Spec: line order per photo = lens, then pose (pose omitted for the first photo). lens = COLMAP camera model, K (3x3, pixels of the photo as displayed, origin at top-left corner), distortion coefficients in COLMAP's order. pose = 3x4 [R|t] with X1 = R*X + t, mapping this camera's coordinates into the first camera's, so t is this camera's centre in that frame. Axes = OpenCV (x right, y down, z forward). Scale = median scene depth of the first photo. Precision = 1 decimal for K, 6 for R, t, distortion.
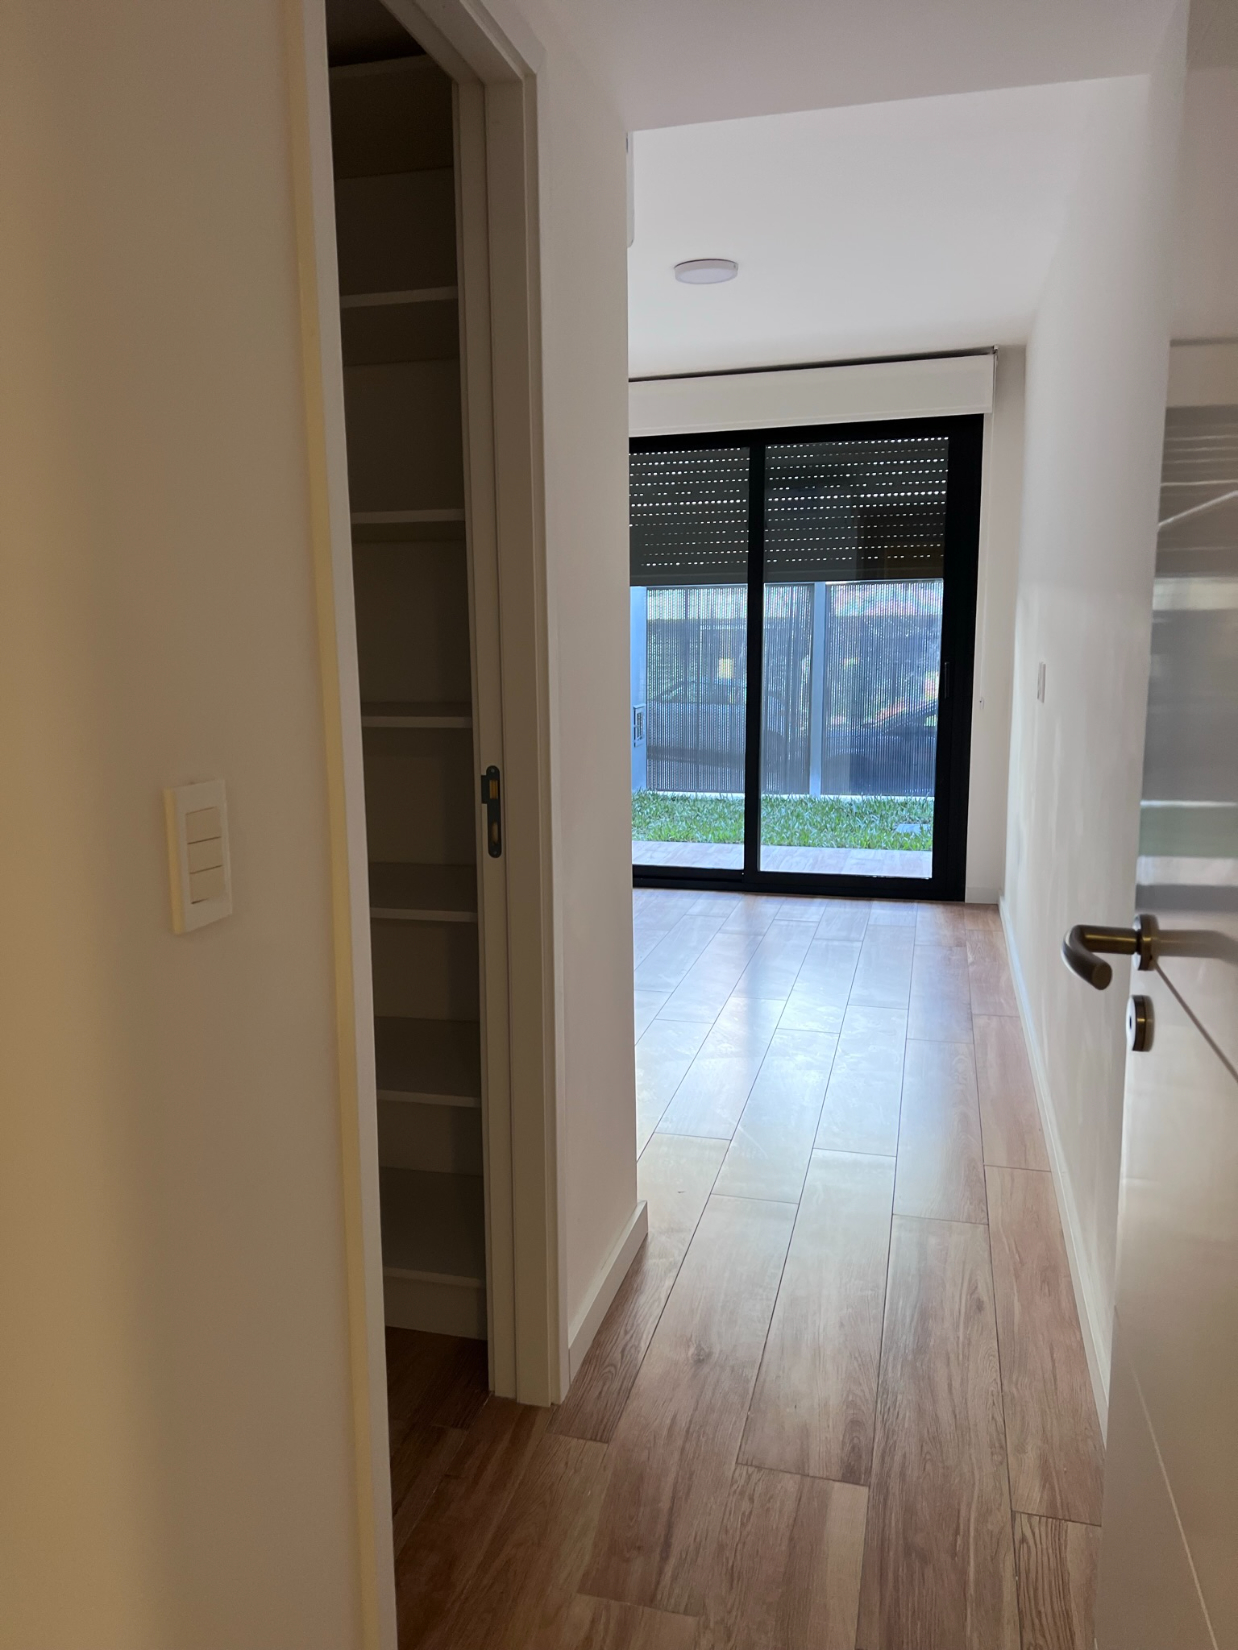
lens RADIAL K [[1247.6, 0, 621.3], [0, 1247.6, 830.5], [0, 0, 1]] dist [0.006438, 0.000193]
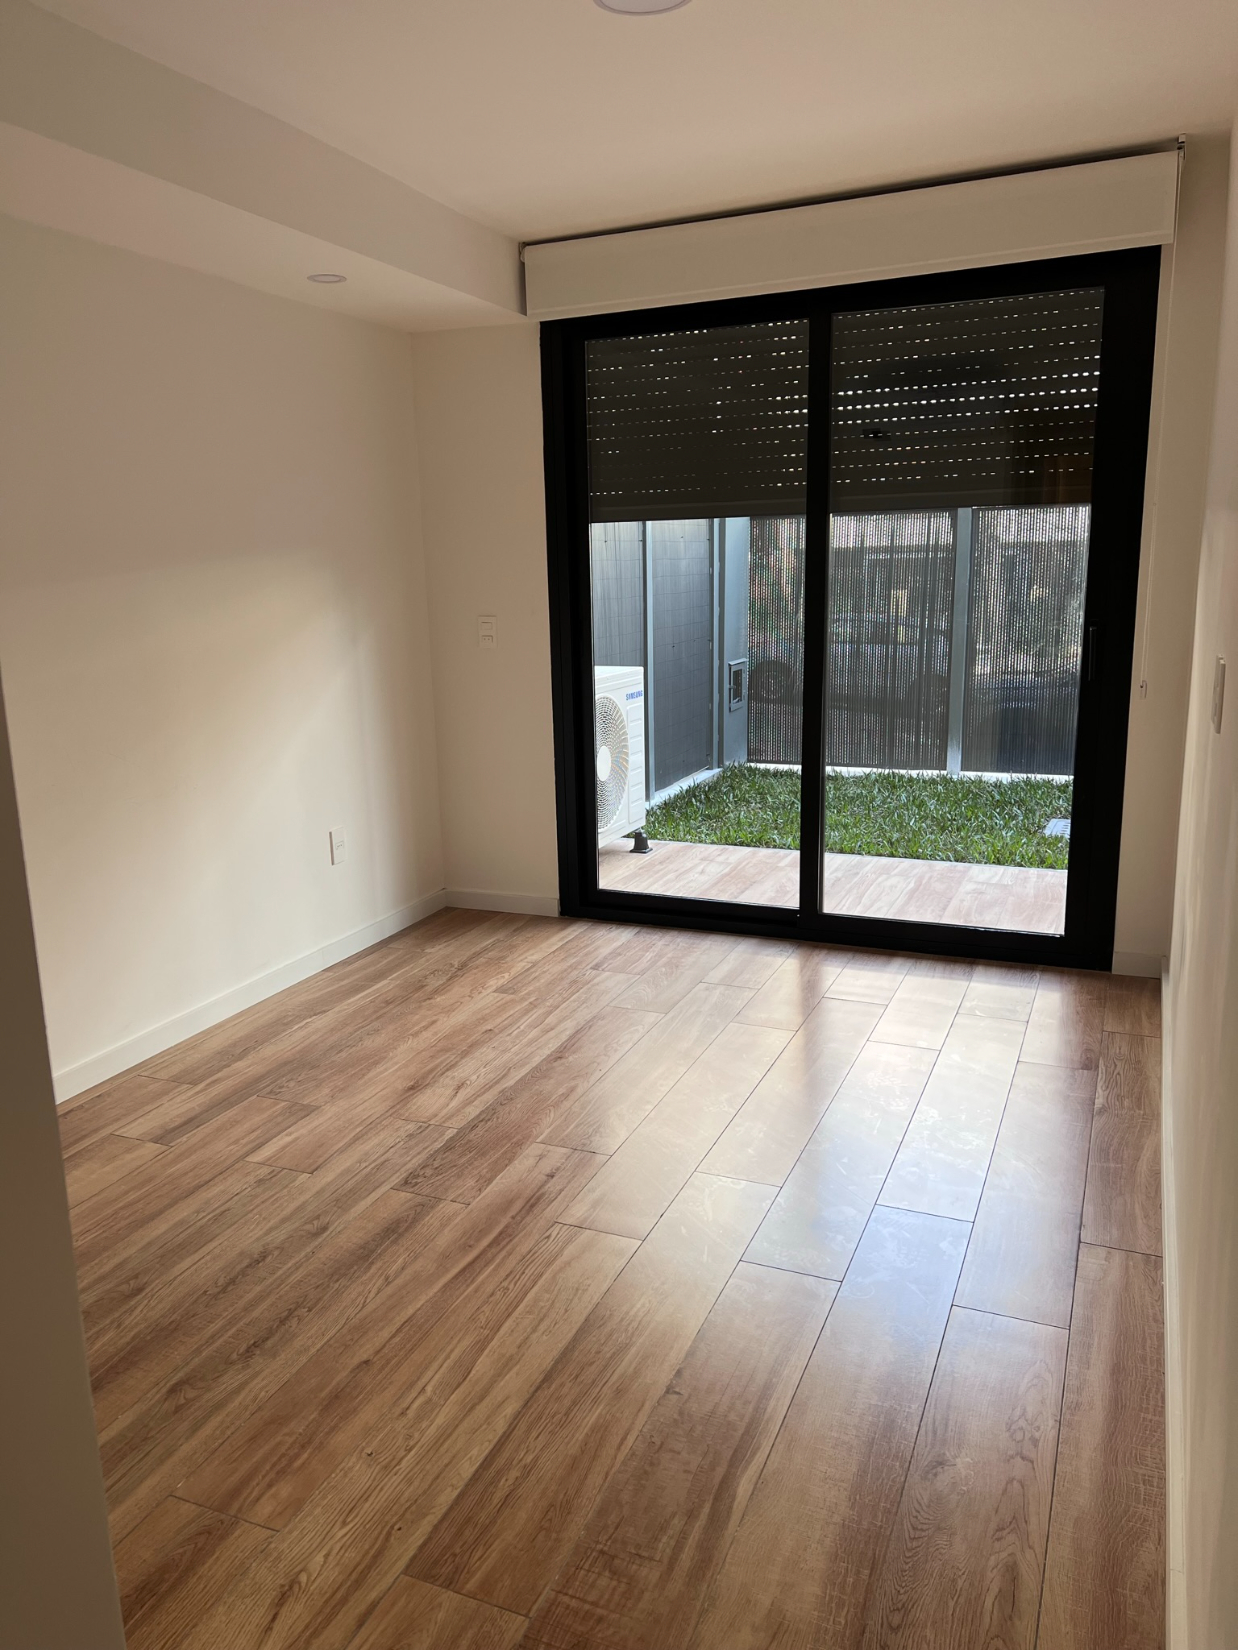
lens RADIAL K [[1247.1, 0, 619.0], [0, 1247.1, 825.0], [0, 0, 1]] dist [-0.002354, 0.003707]
pose [[0.988582, 0.020061, -0.149340, 0.103656], [-0.012209, 0.998503, 0.053313, -0.057303], [0.150186, -0.050881, 0.987348, 0.271028]]
